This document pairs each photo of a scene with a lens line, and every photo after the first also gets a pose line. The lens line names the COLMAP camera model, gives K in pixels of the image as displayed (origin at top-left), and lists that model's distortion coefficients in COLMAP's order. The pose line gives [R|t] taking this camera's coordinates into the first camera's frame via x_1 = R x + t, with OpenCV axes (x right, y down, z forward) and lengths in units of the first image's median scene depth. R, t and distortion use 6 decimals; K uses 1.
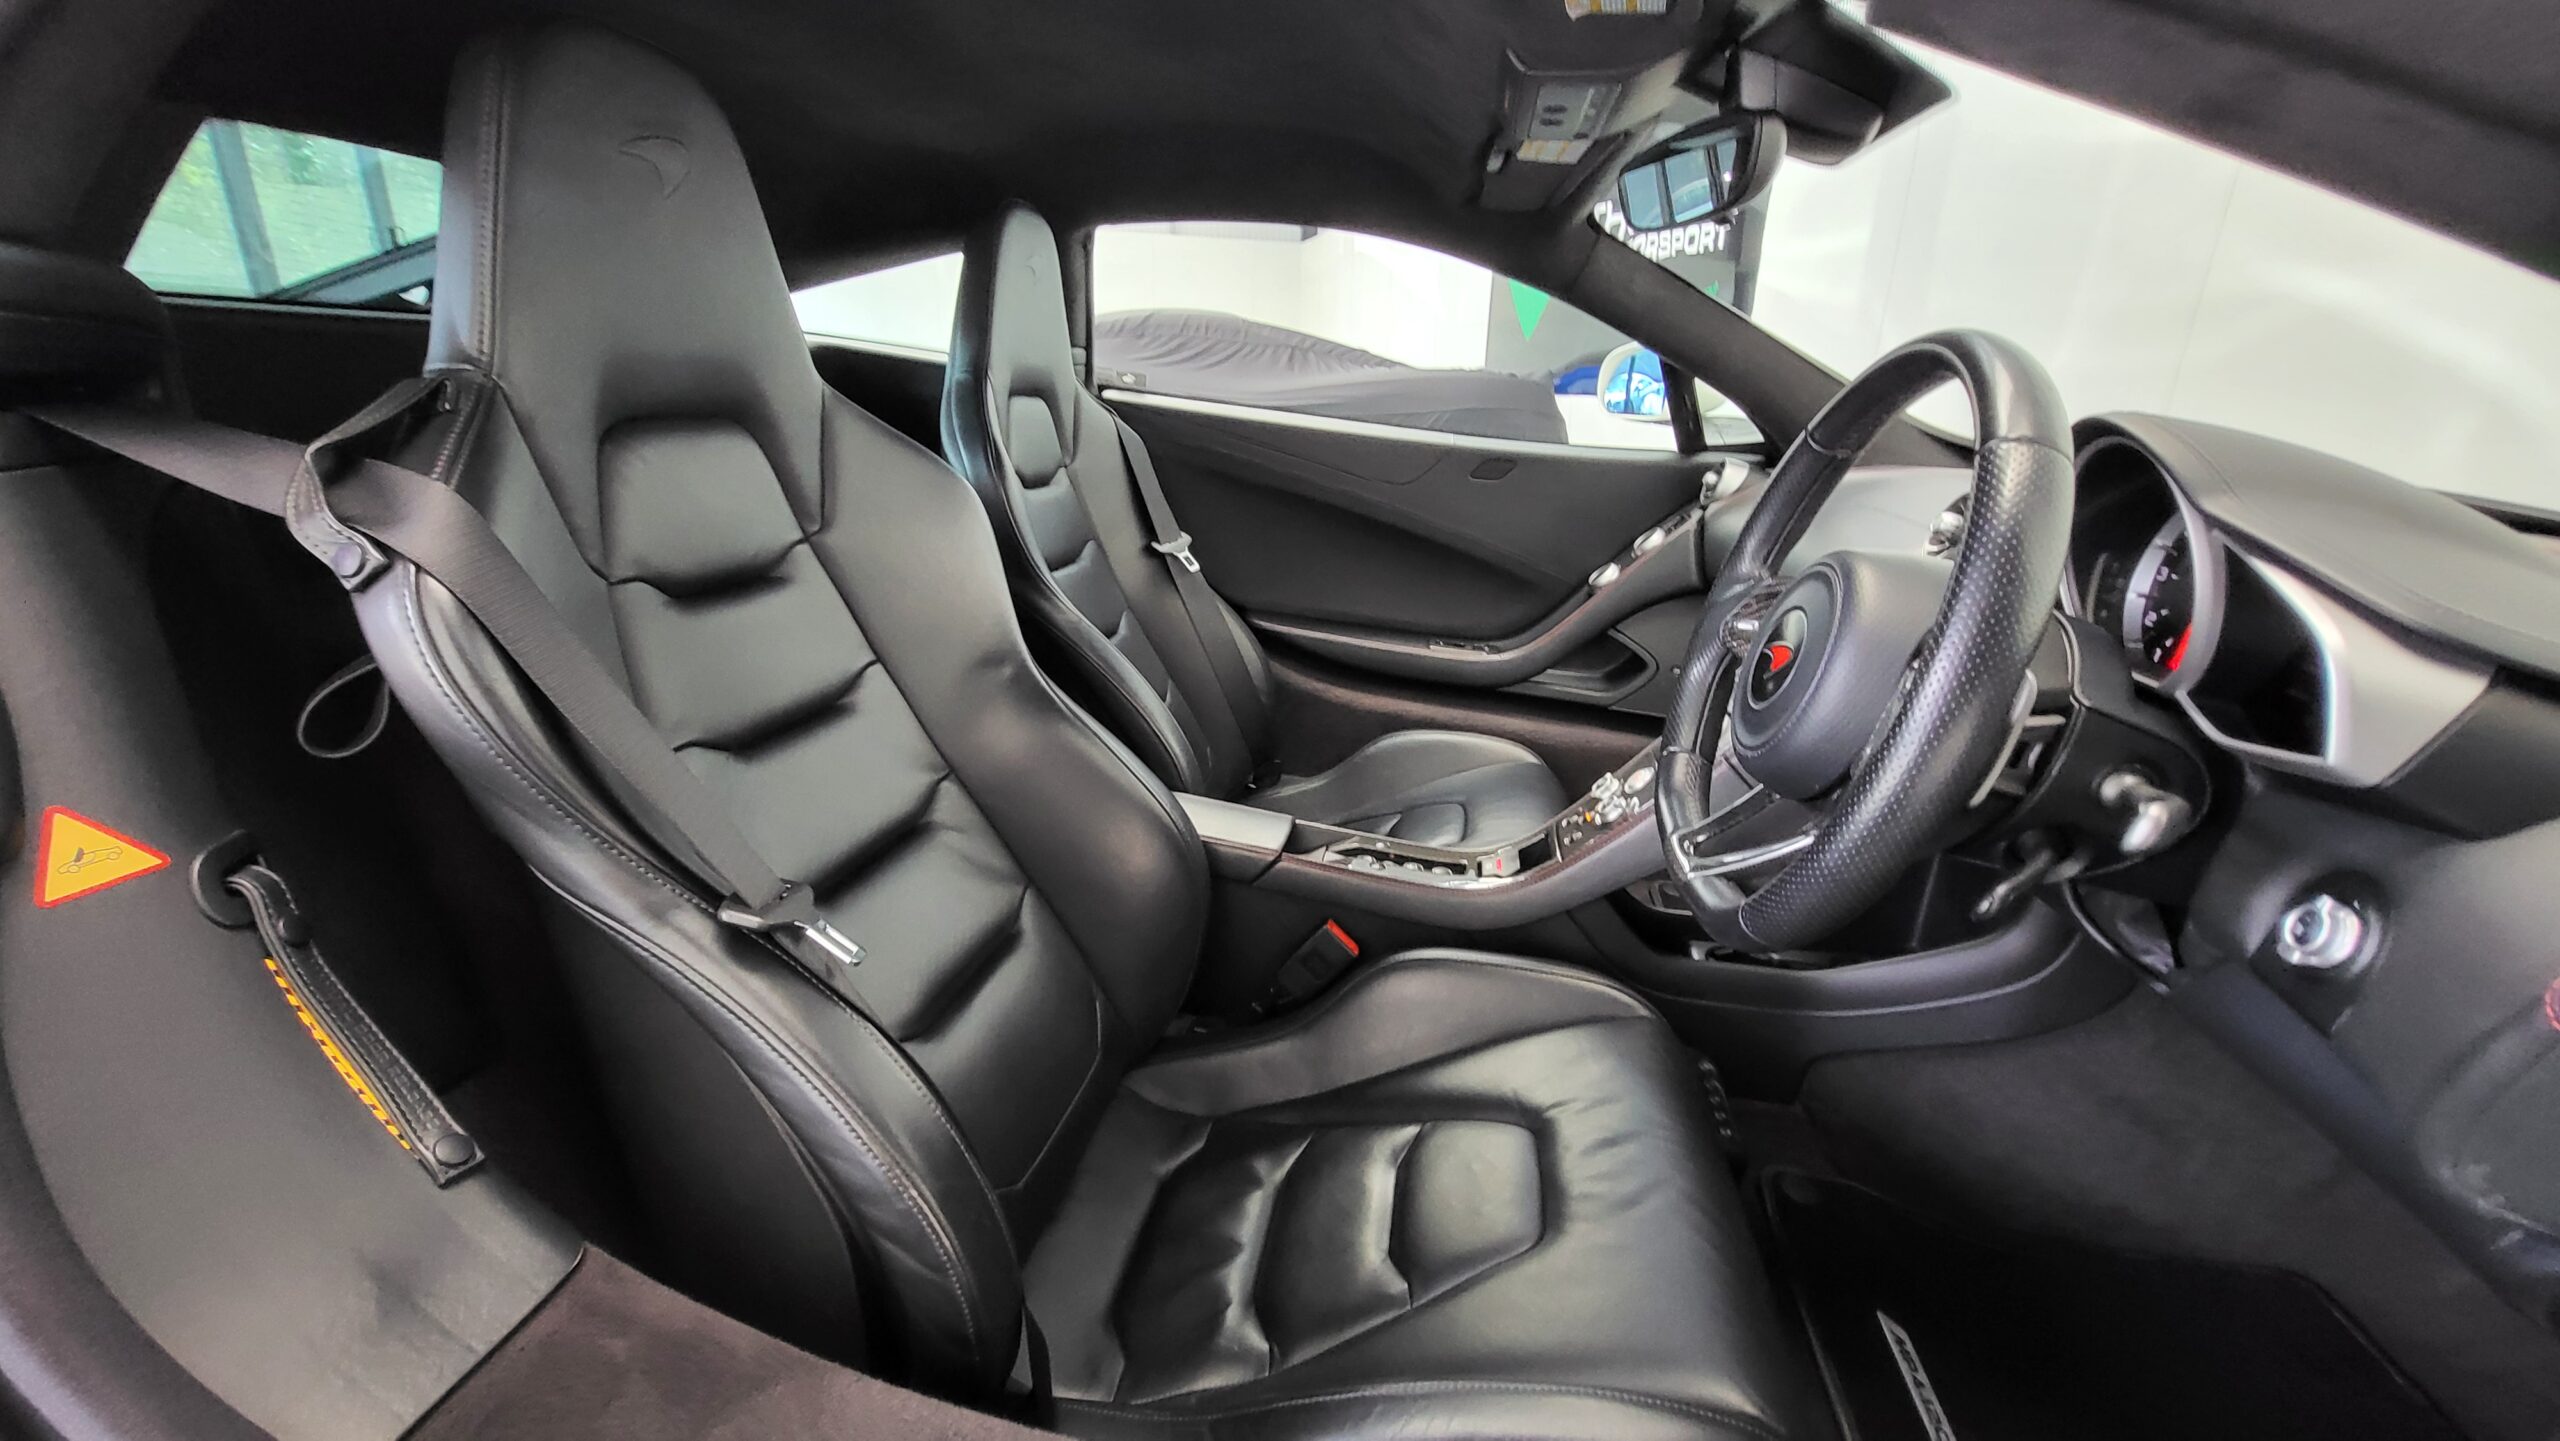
lens RADIAL K [[1010.6, 0, 1289.7], [0, 1010.6, 735.2], [0, 0, 1]] dist [-0.001254, 0.000252]
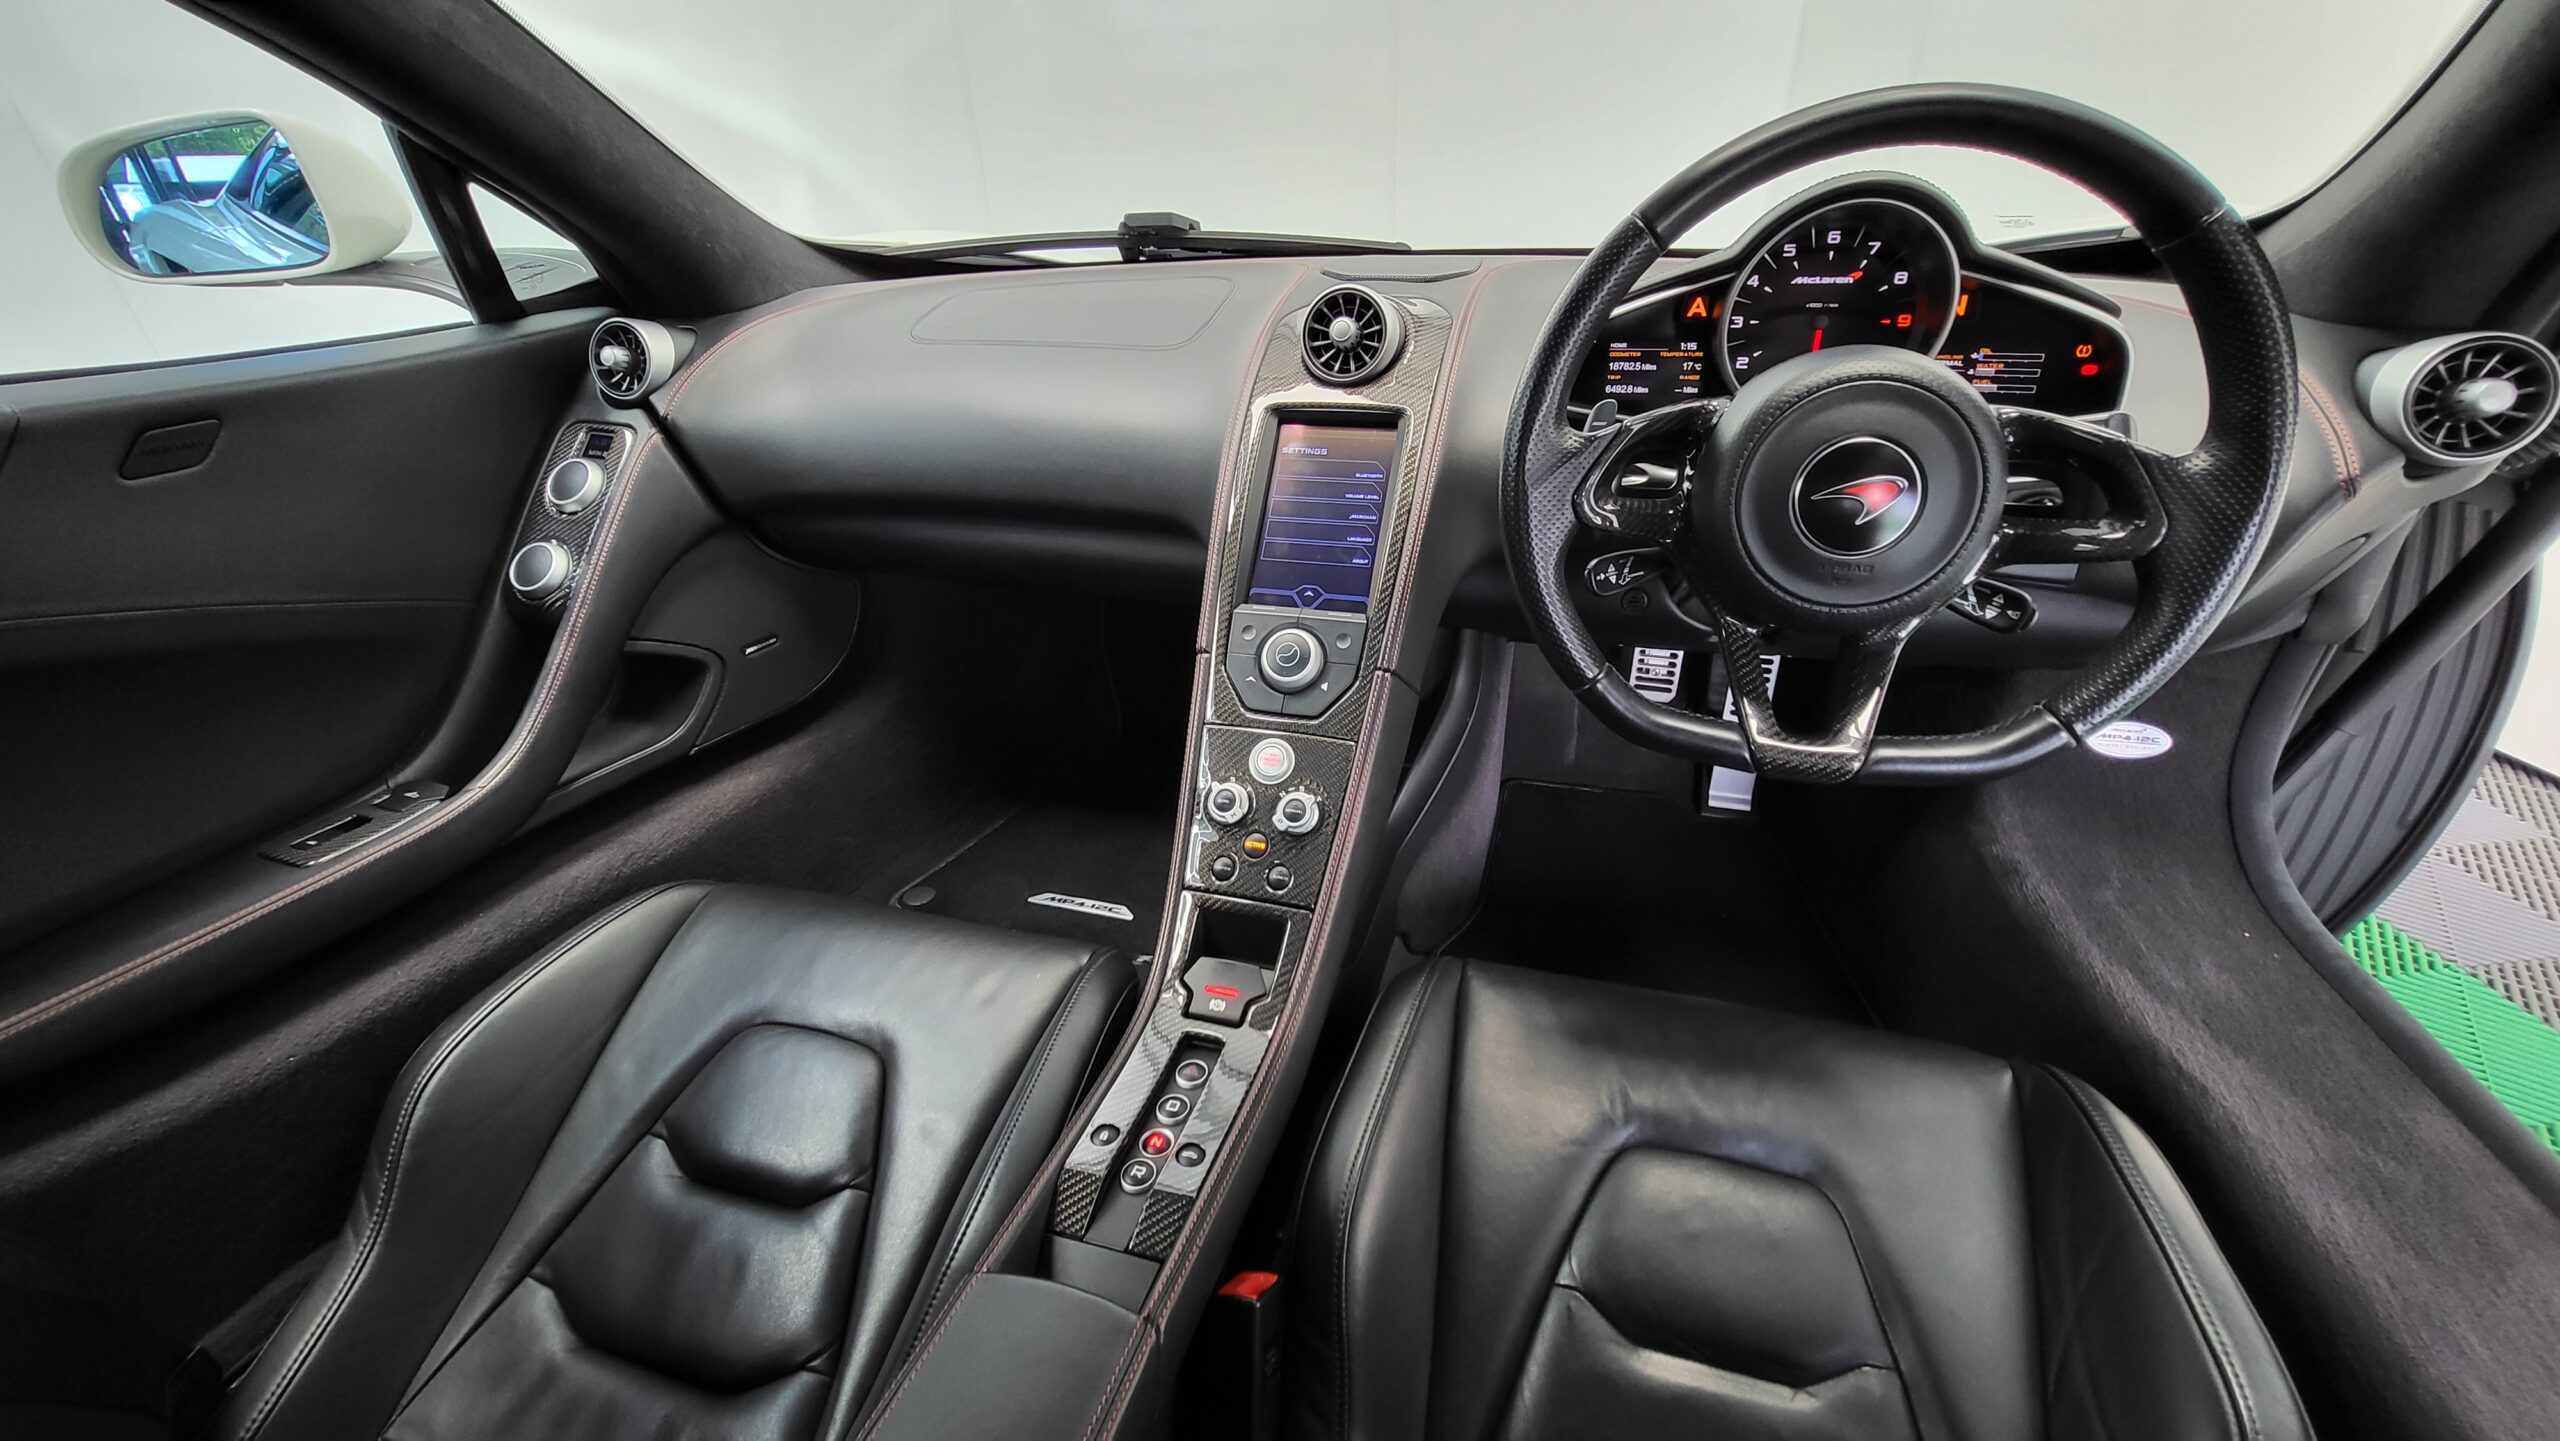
lens RADIAL K [[1008.1, 0, 1282.5], [0, 1008.1, 739.3], [0, 0, 1]] dist [-0.000495, 0.000107]
pose [[0.118887, -0.527652, 0.841100, -0.280416], [0.364511, 0.811153, 0.457342, -0.321144], [-0.923579, 0.252218, 0.288771, 0.827015]]
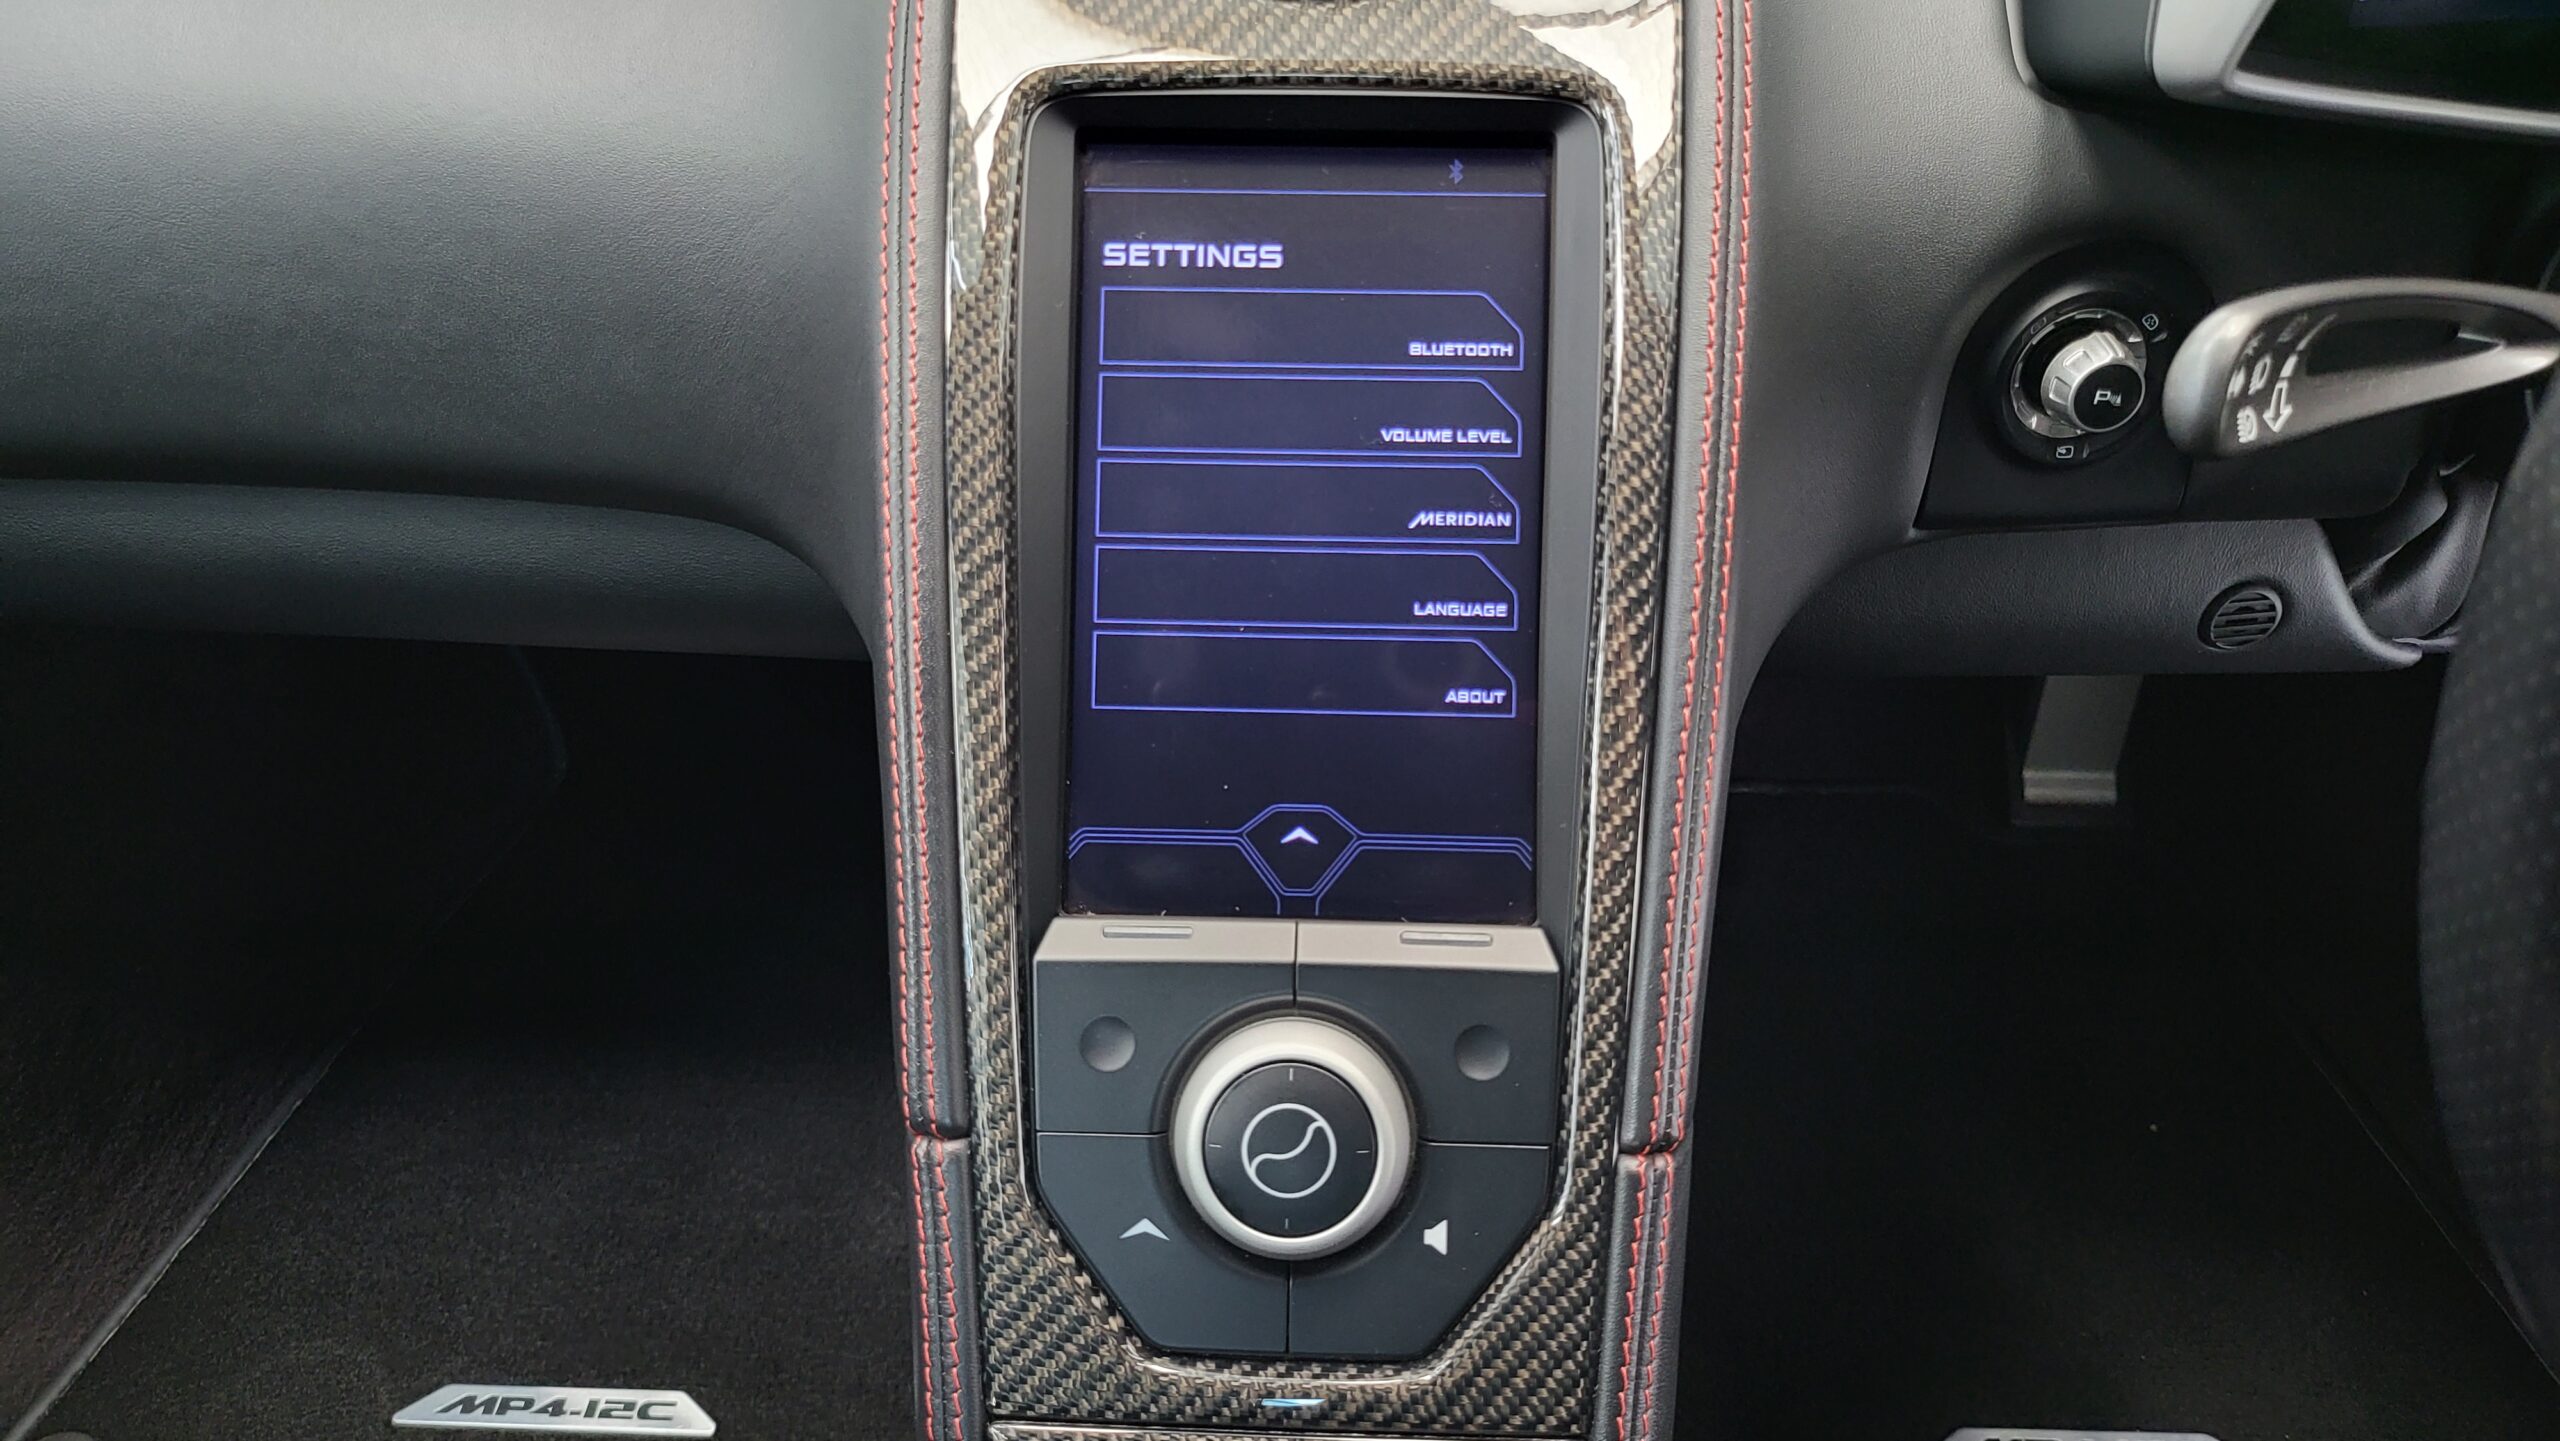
lens RADIAL K [[1826.4, 0, 1280.0], [0, 1826.4, 720.5], [0, 0, 1]] dist [0.039504, -0.047559]
pose [[-0.135687, -0.676628, 0.723715, 0.209306], [0.333465, 0.656662, 0.676459, -0.320993], [-0.932947, 0.333120, 0.136531, 0.956933]]
